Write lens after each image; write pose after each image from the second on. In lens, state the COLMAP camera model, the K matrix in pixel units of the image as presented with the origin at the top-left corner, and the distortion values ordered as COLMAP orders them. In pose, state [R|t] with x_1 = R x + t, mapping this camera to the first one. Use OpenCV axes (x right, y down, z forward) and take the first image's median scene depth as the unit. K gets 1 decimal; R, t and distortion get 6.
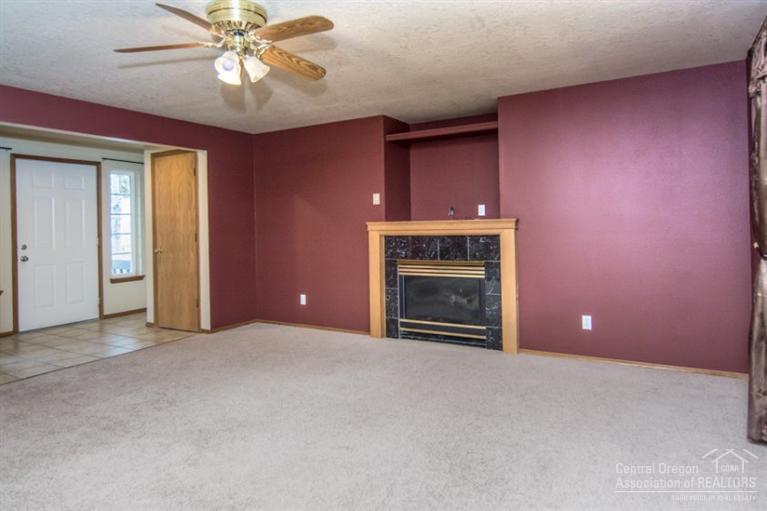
lens RADIAL K [[485.0, 0, 377.0], [0, 485.0, 224.9], [0, 0, 1]] dist [0.004000, 0.001575]
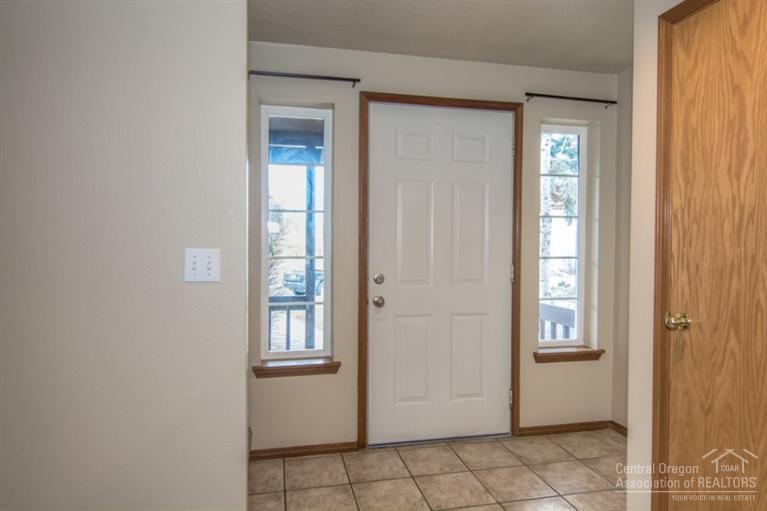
lens RADIAL K [[485.0, 0, 383.0], [0, 485.0, 253.6], [0, 0, 1]] dist [0.004000, 0.001575]
pose [[0.692114, 0.032450, -0.721059, -0.320528], [-0.020990, 0.999471, 0.024832, 0.006240], [0.721483, -0.002052, 0.692429, 0.579945]]
